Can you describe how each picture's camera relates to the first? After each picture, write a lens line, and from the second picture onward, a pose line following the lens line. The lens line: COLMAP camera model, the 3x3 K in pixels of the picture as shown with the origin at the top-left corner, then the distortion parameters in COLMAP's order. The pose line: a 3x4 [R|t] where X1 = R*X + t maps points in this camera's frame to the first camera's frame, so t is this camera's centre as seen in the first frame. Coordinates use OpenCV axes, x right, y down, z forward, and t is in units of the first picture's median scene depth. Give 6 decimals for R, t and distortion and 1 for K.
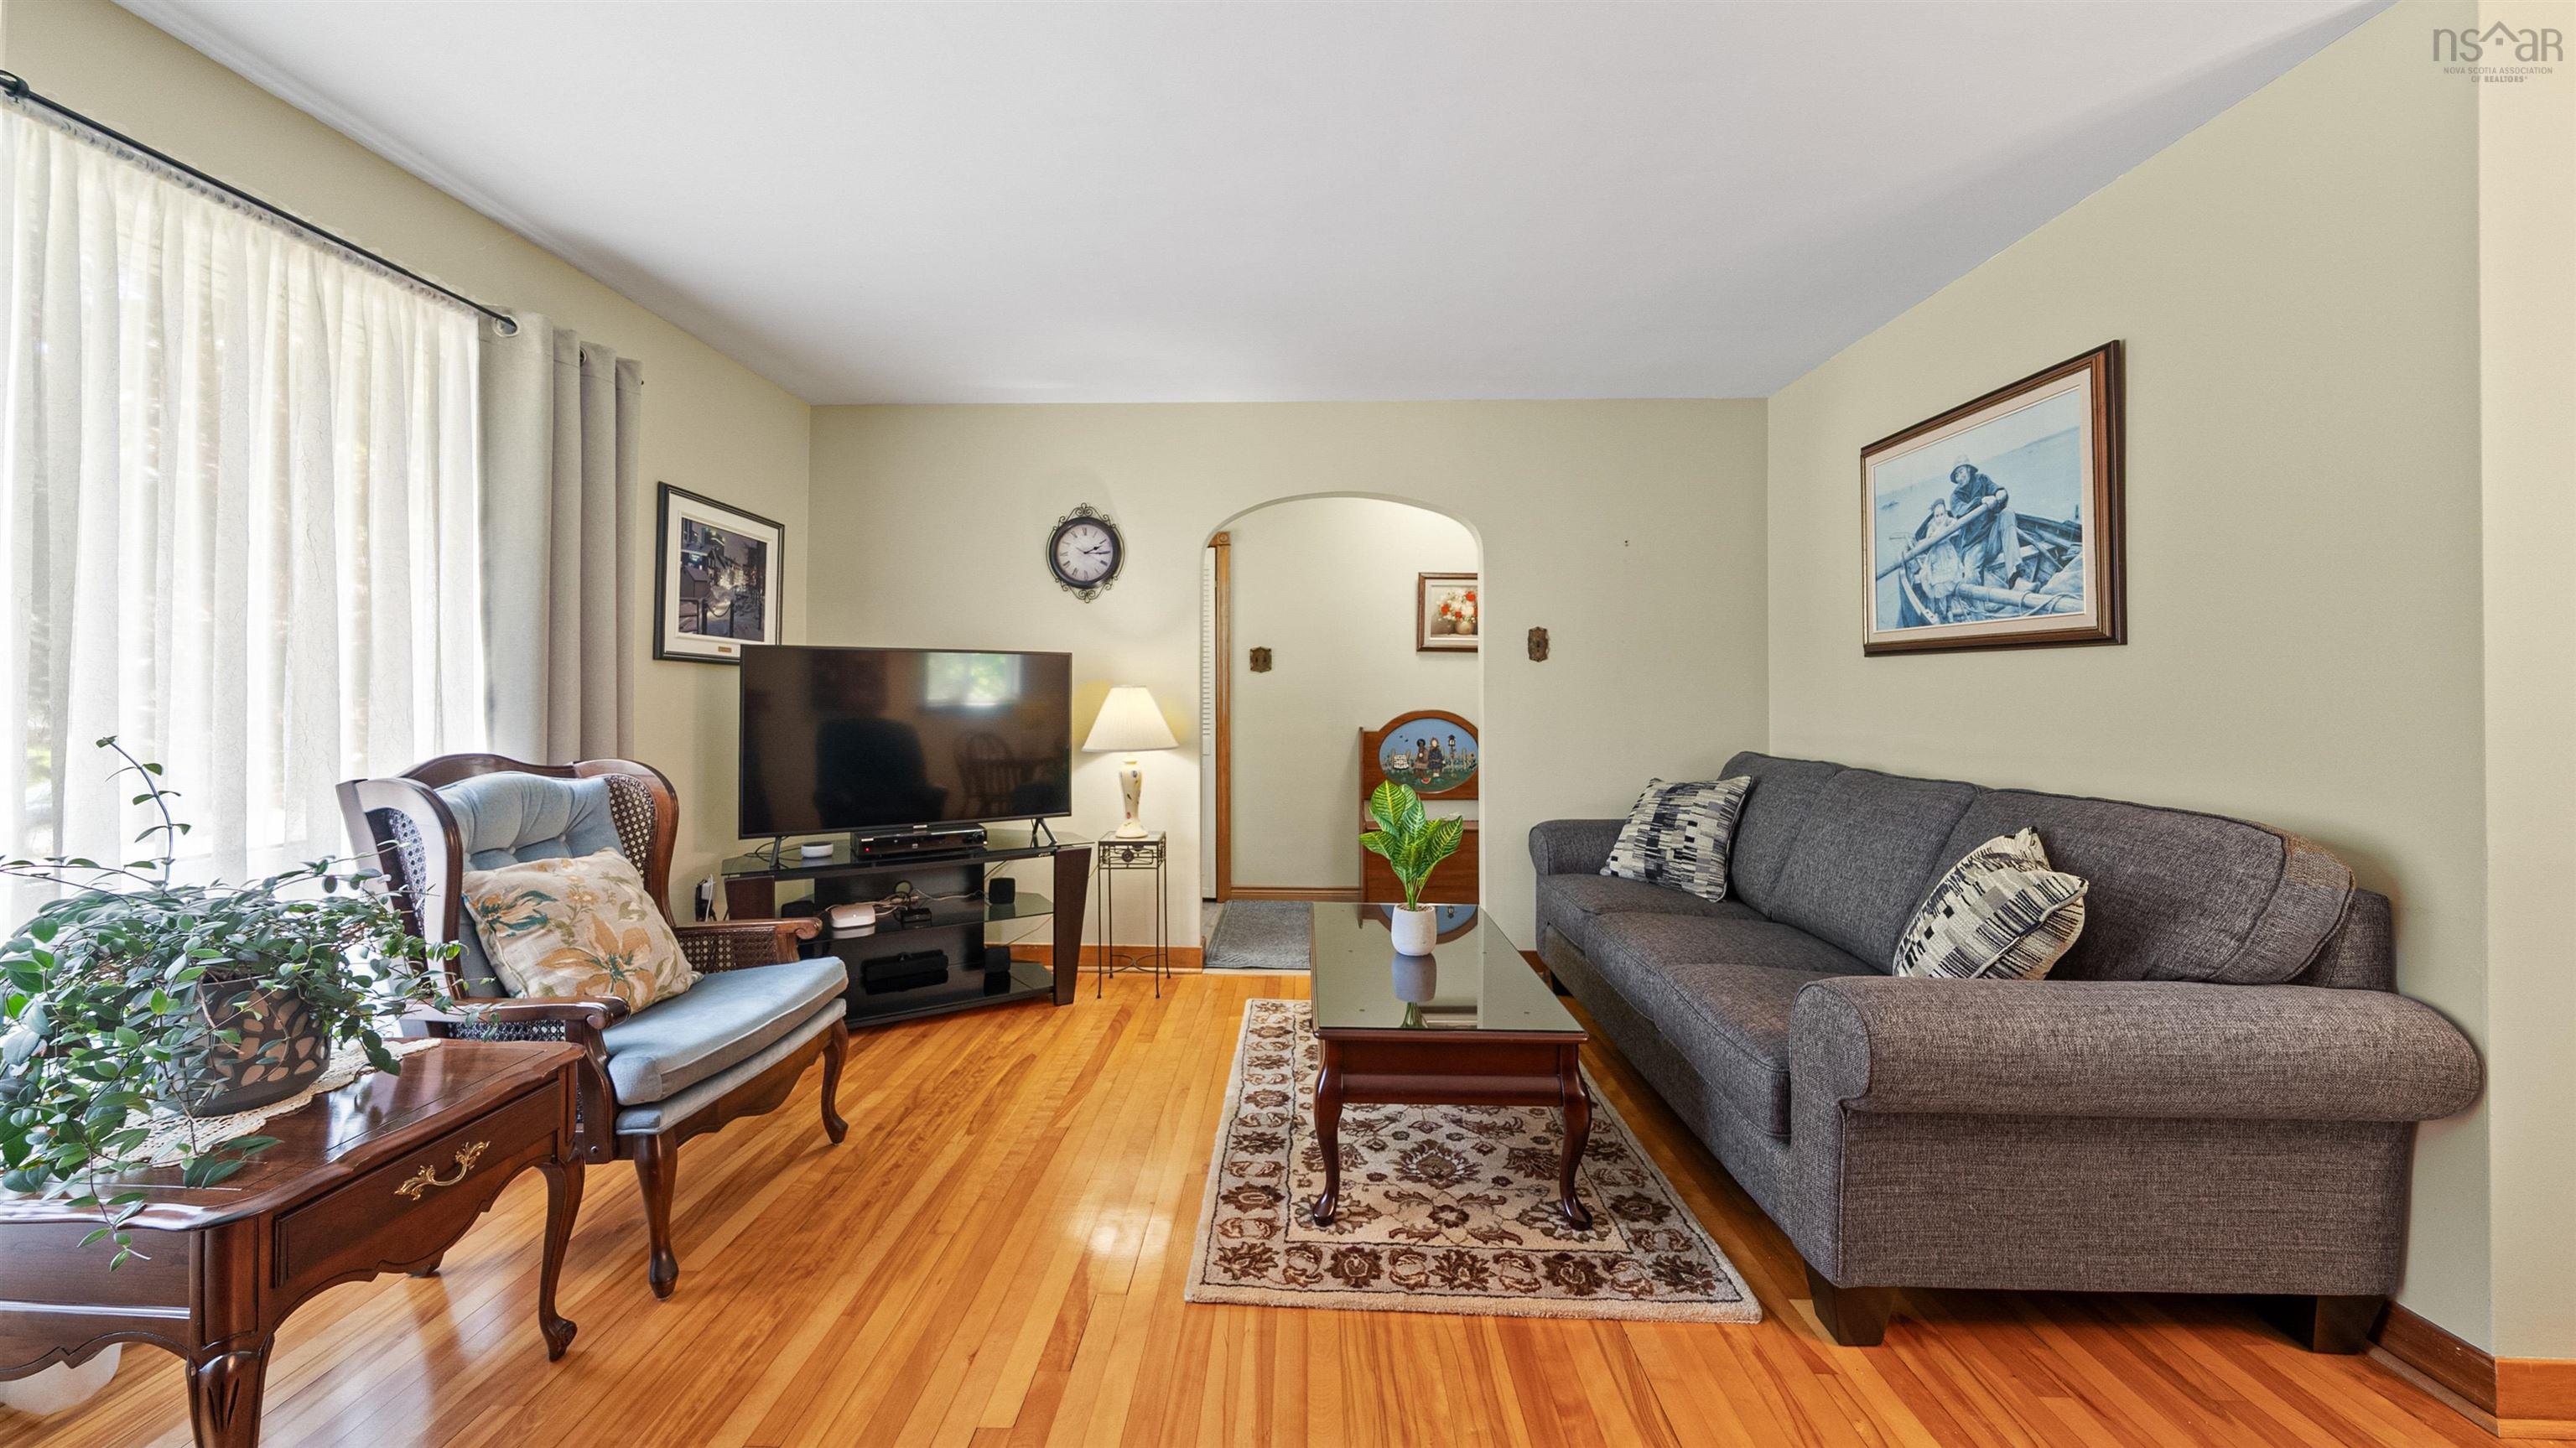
lens RADIAL K [[899.7, 0, 1278.3], [0, 899.7, 705.0], [0, 0, 1]] dist [-0.006977, 0.000095]
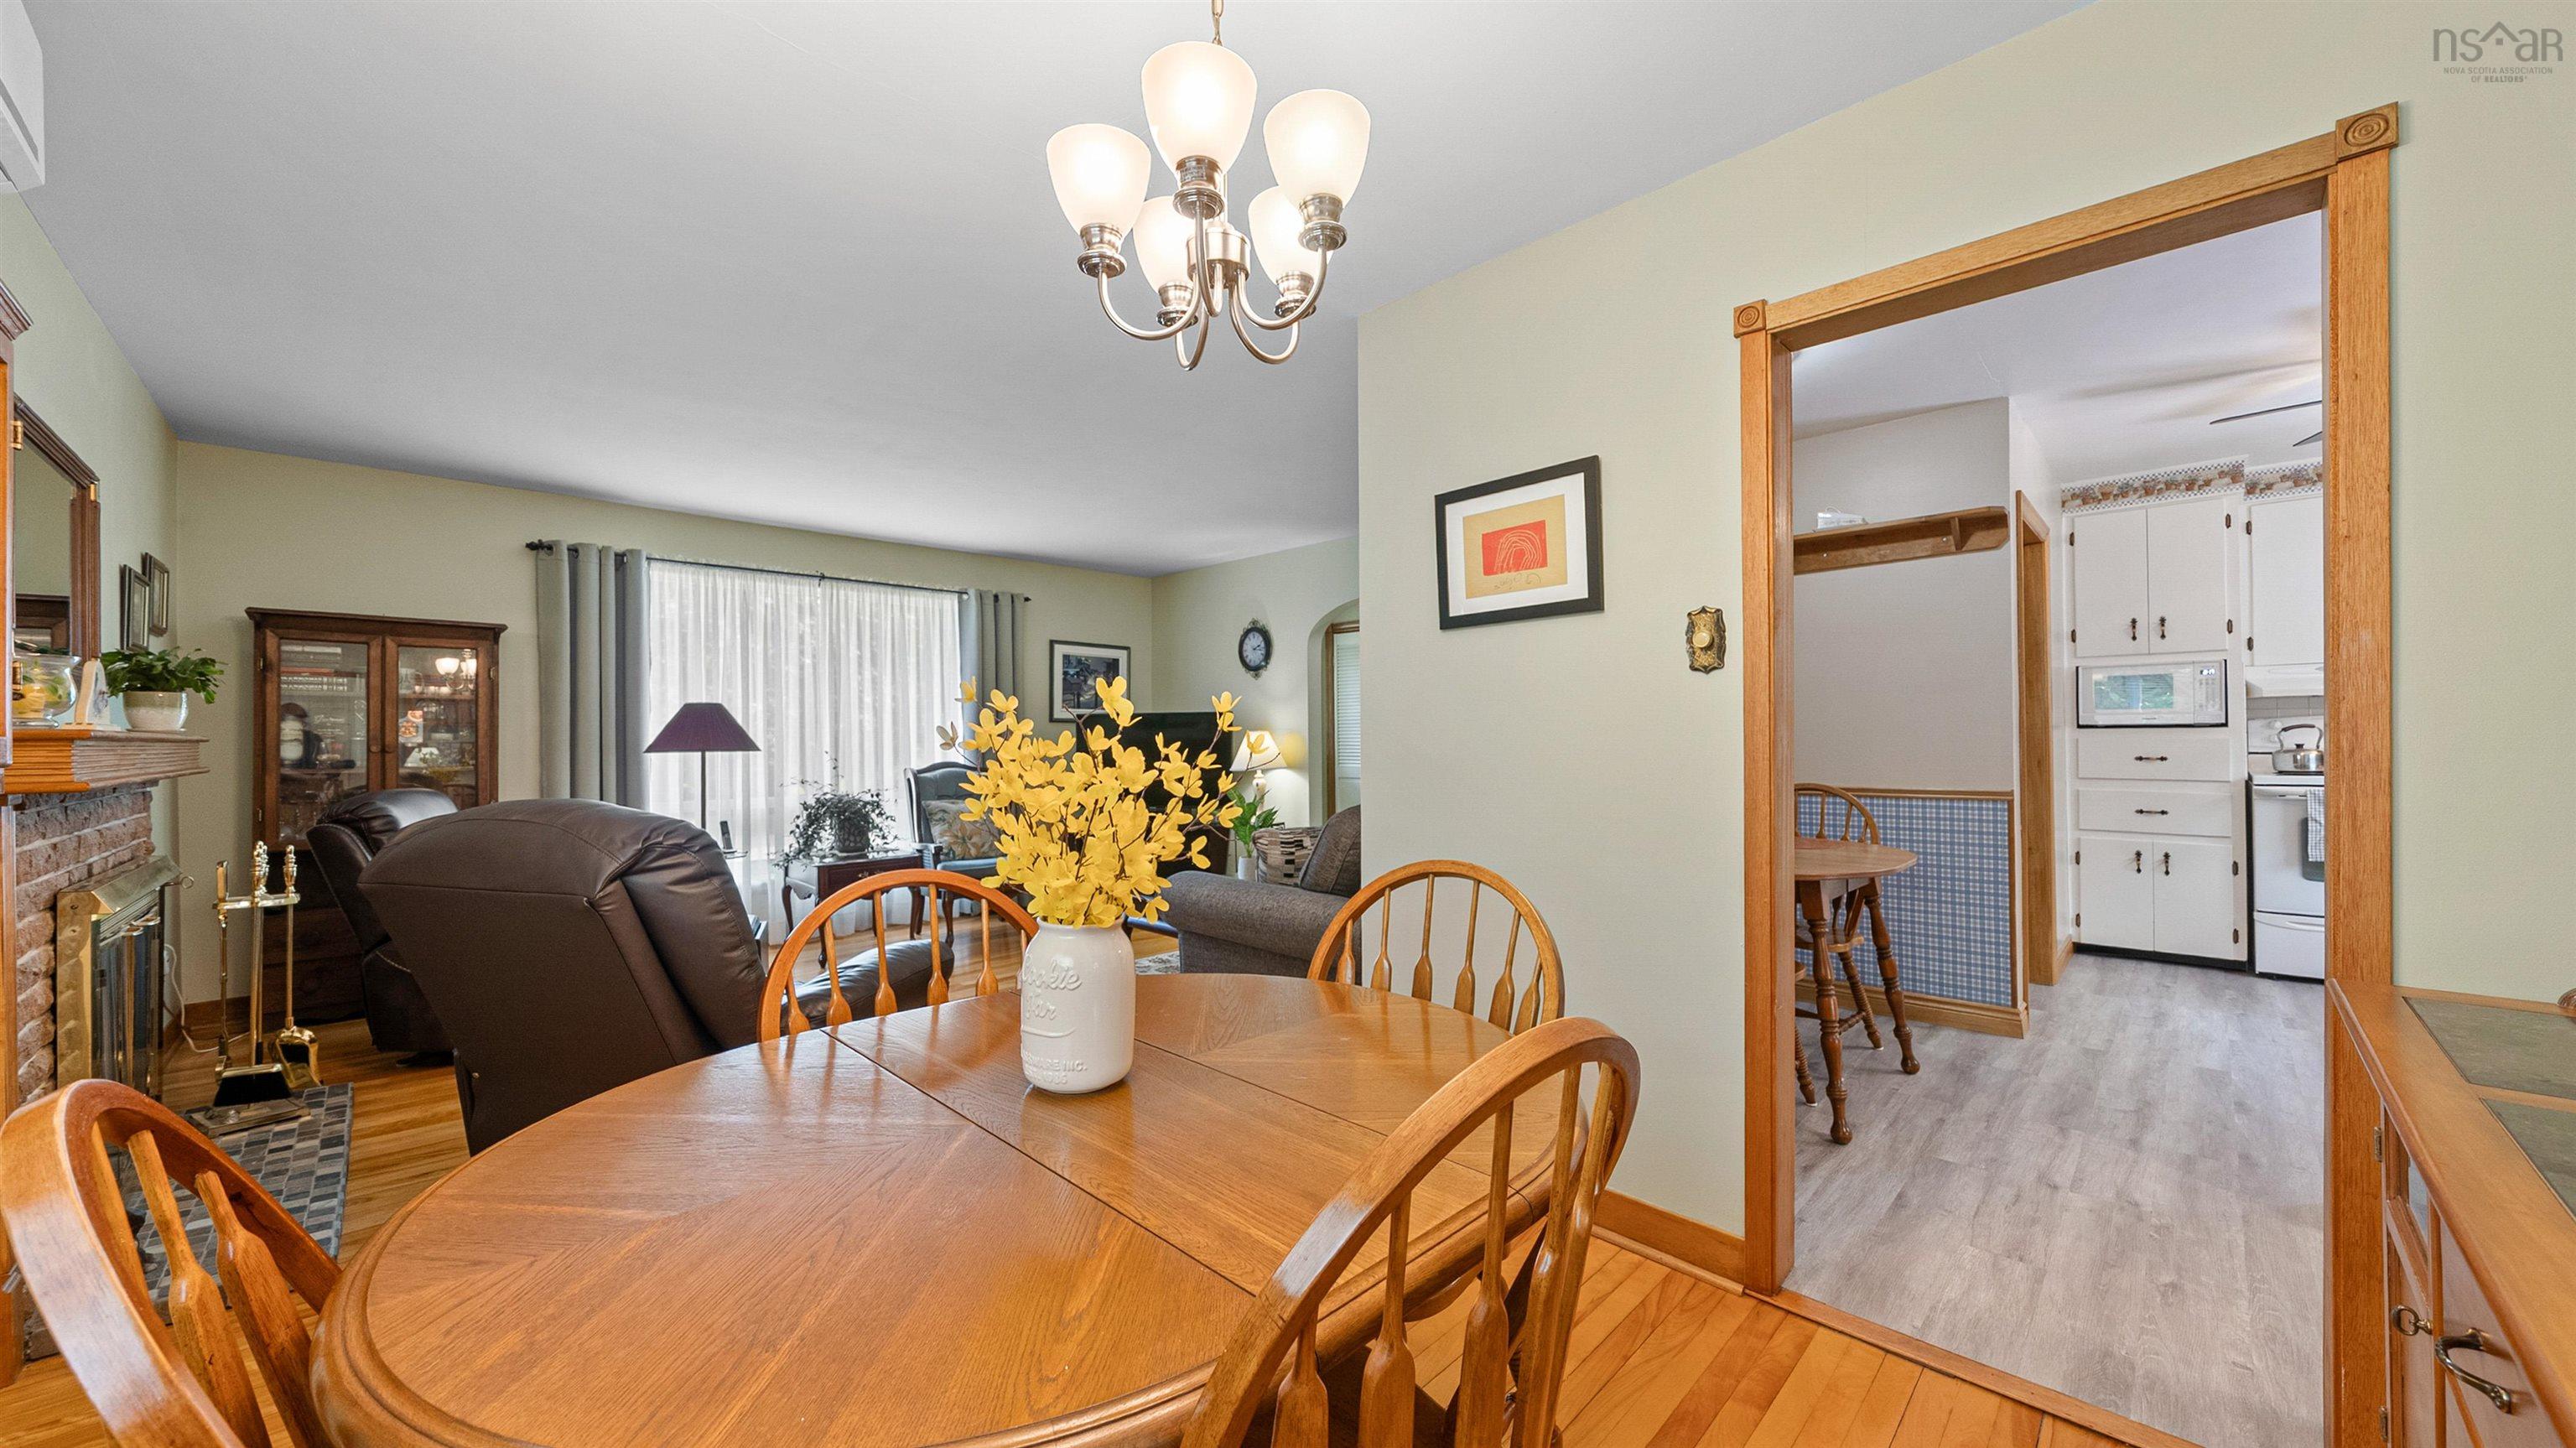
lens RADIAL K [[899.7, 0, 1303.2], [0, 899.7, 737.4], [0, 0, 1]] dist [-0.006977, 0.000095]
pose [[0.731084, -0.001930, -0.682285, 1.157134], [0.002874, 0.999996, 0.000252, -0.010432], [0.682281, -0.002145, 0.731087, -0.164787]]
